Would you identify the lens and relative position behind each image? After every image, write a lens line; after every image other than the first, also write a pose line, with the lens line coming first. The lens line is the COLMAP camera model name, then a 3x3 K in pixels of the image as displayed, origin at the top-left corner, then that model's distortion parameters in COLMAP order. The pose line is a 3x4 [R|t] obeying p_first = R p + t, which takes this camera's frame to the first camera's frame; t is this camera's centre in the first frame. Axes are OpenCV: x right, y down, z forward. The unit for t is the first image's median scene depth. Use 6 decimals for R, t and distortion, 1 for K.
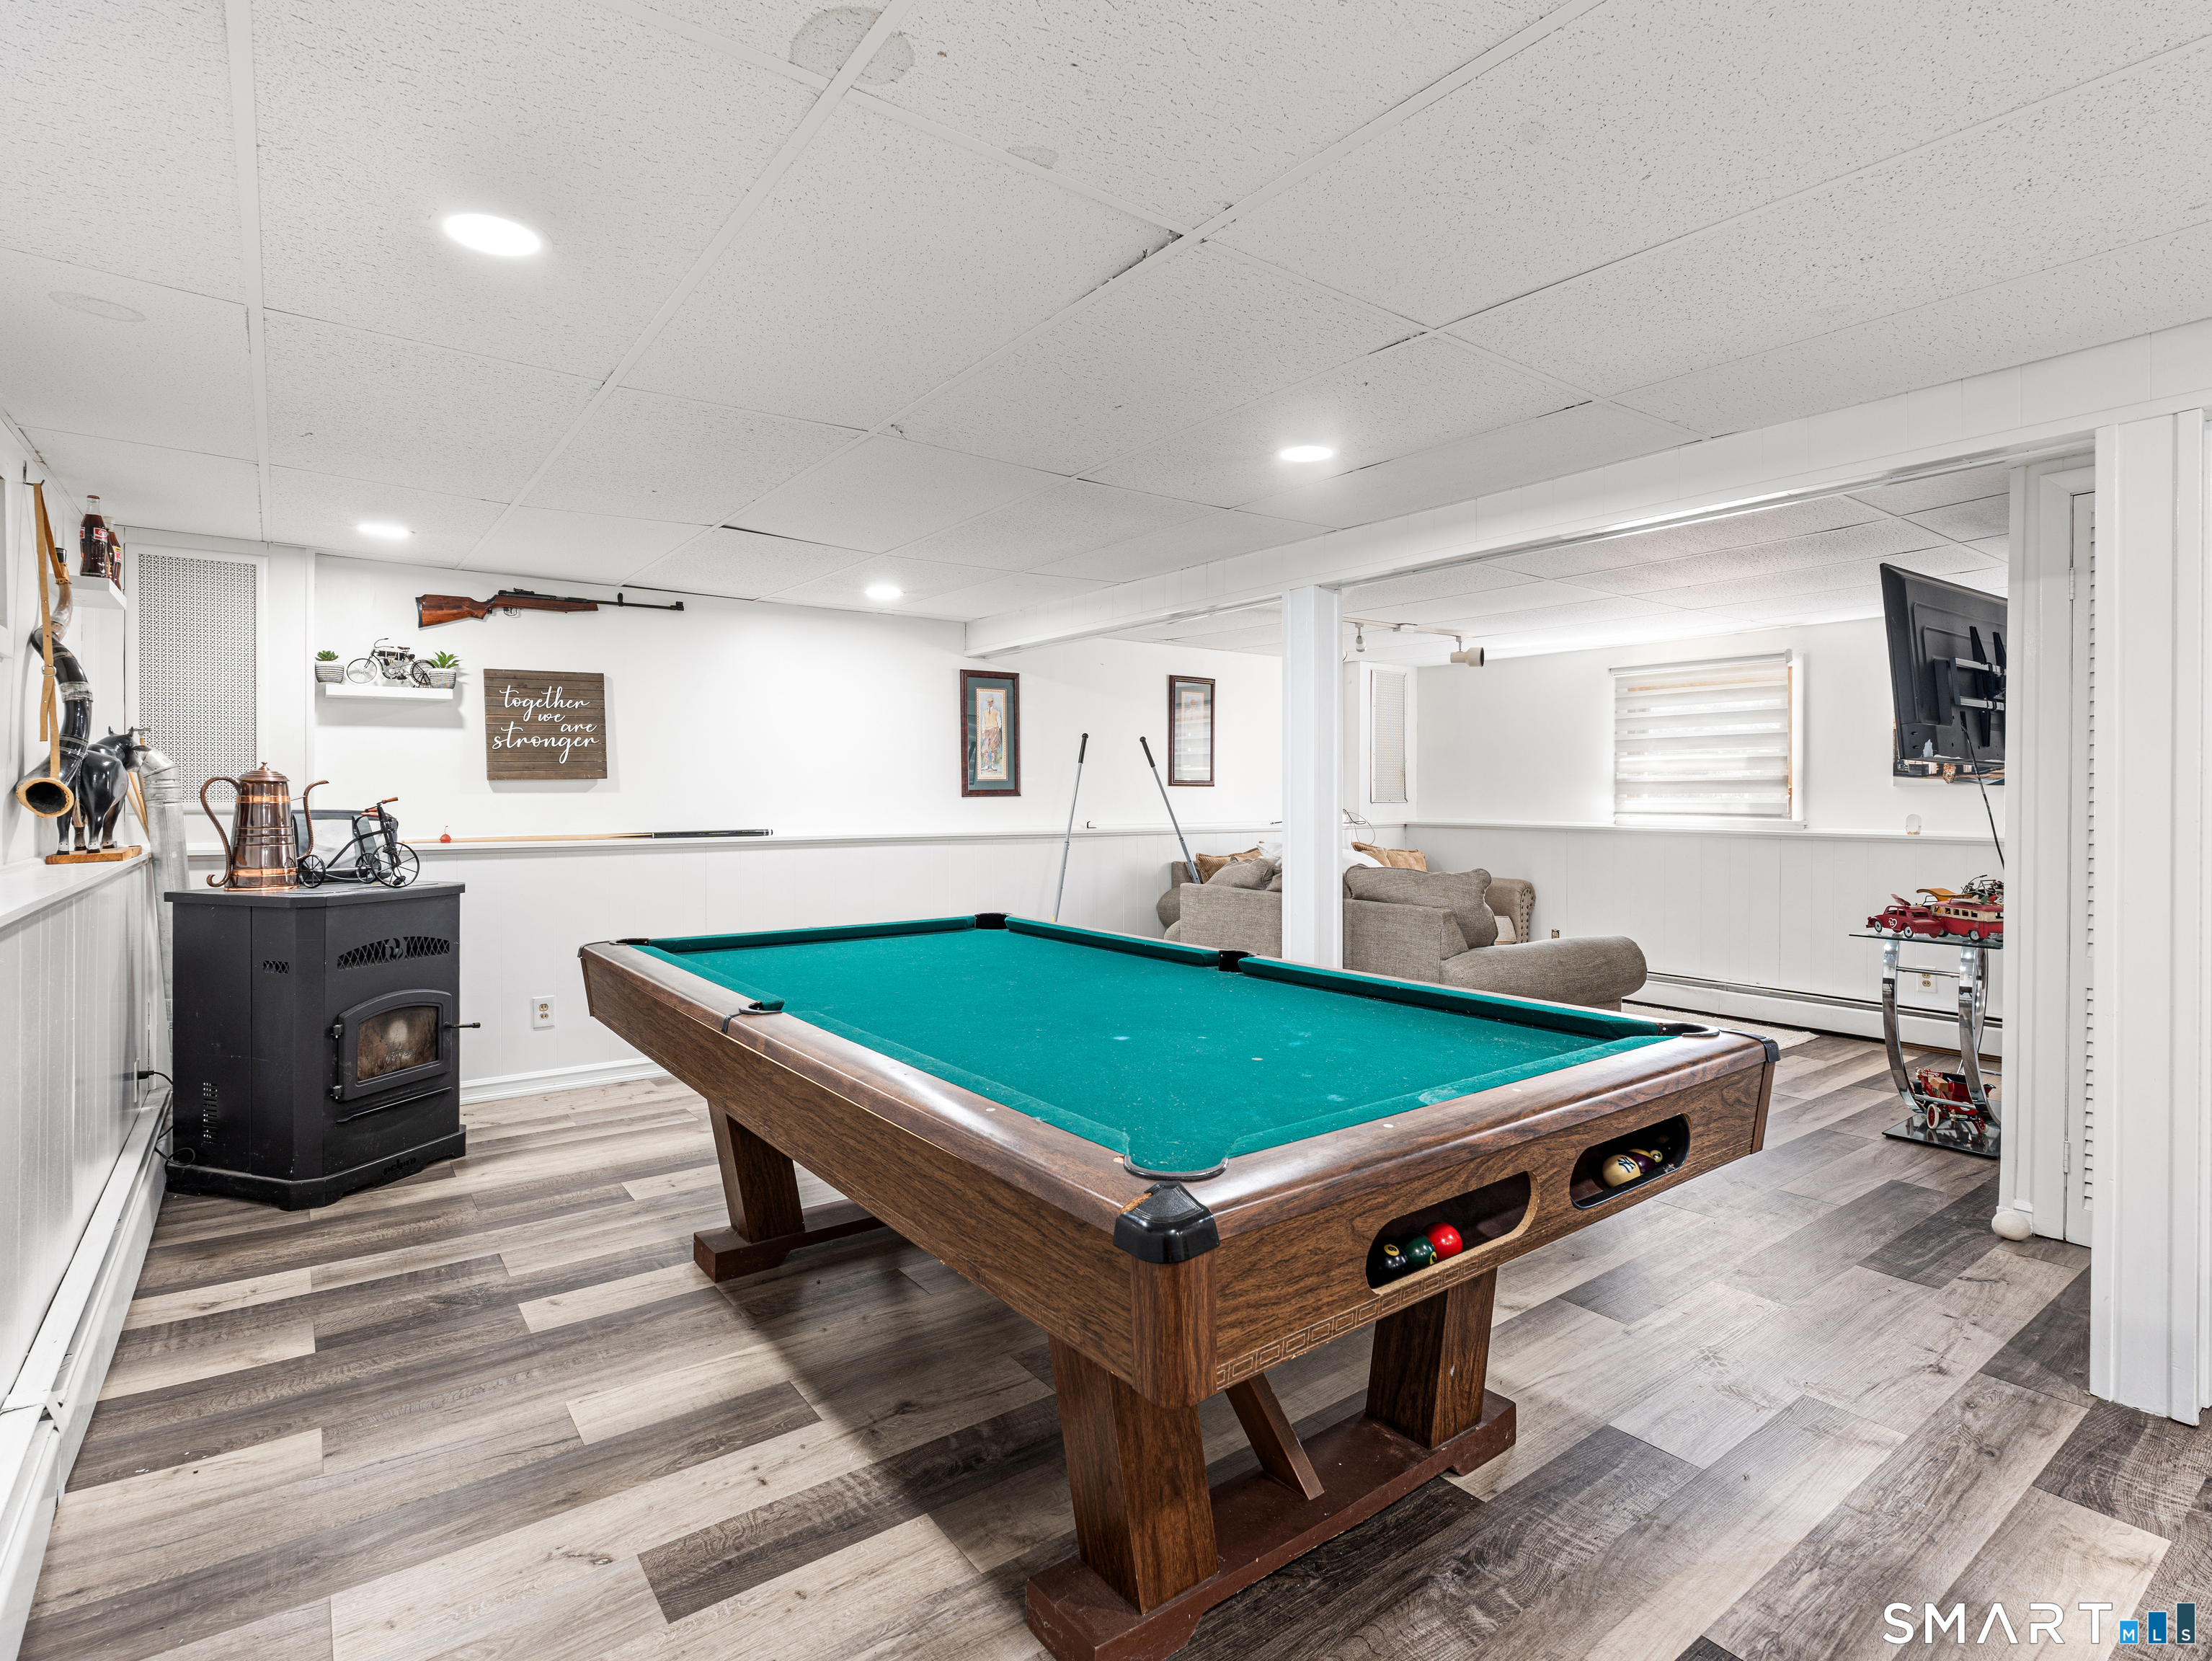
lens RADIAL K [[1113.6, 0, 1109.2], [0, 1113.6, 808.7], [0, 0, 1]] dist [-0.012008, -0.000236]
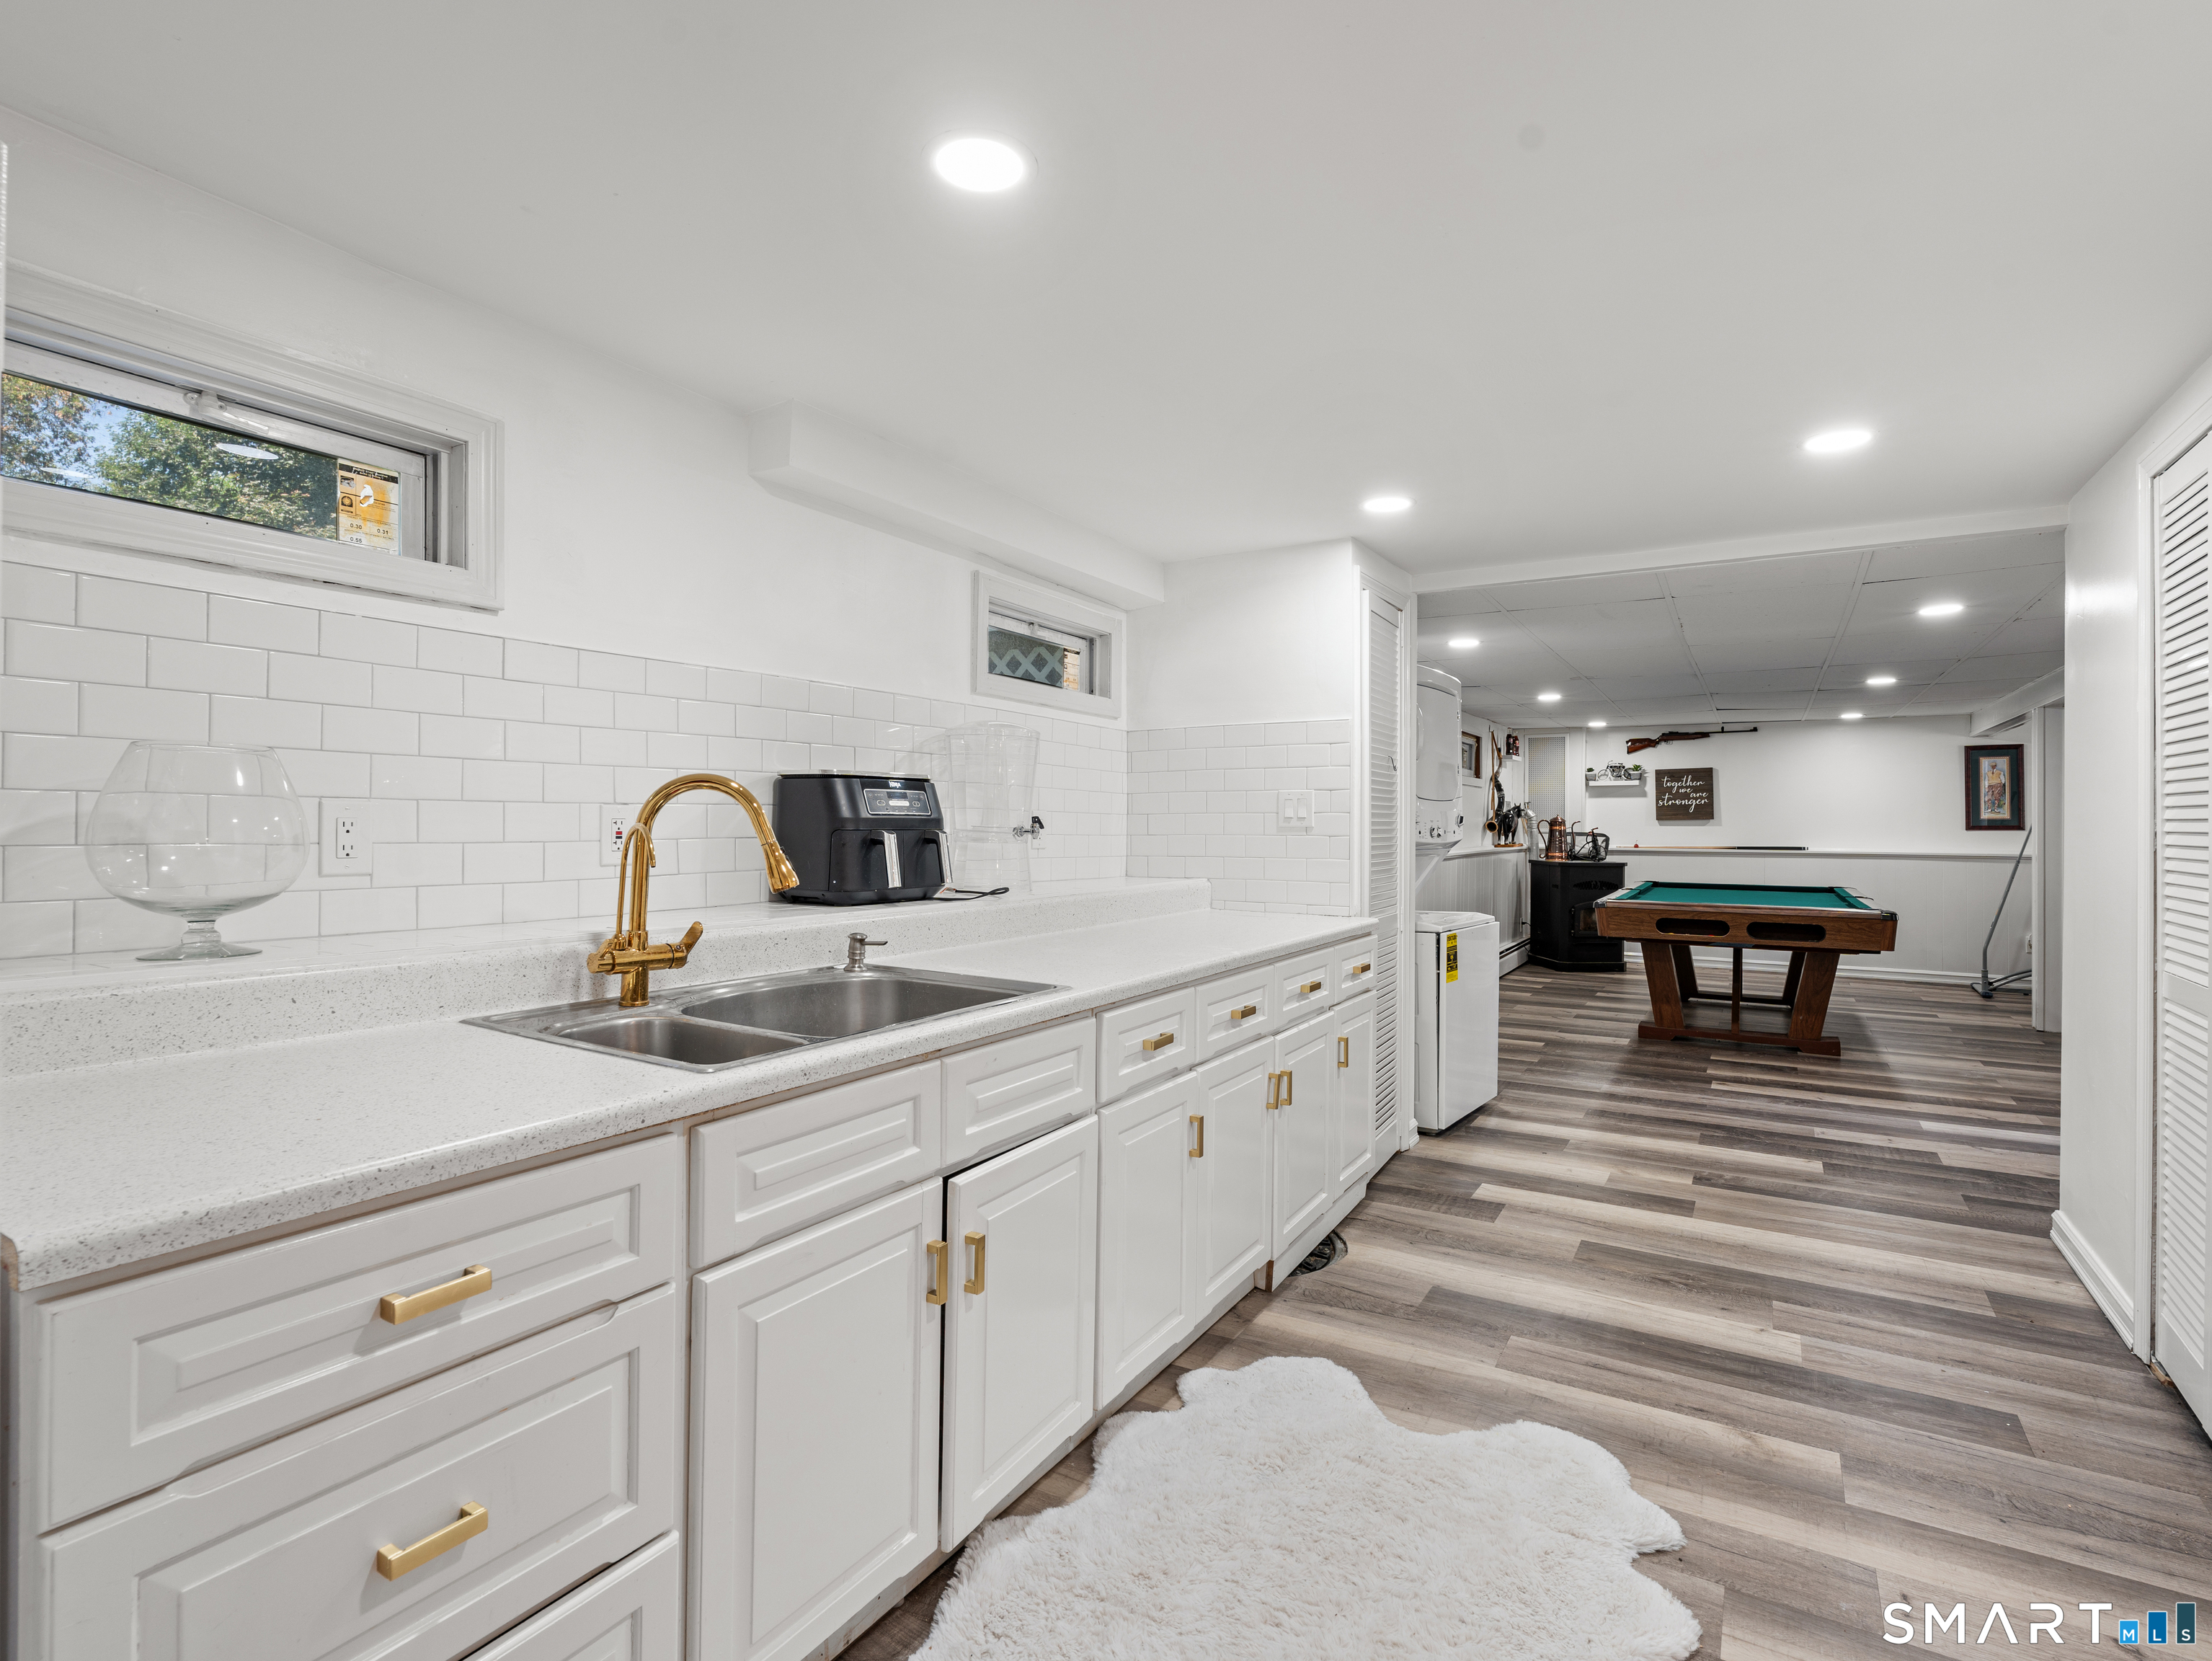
lens RADIAL K [[1113.6, 0, 1103.9], [0, 1113.6, 819.8], [0, 0, 1]] dist [-0.012008, -0.000236]
pose [[0.385408, 0.001531, -0.922745, 1.056167], [-0.017251, 0.999836, -0.005546, 0.004770], [0.922585, 0.018056, 0.385371, -0.866334]]
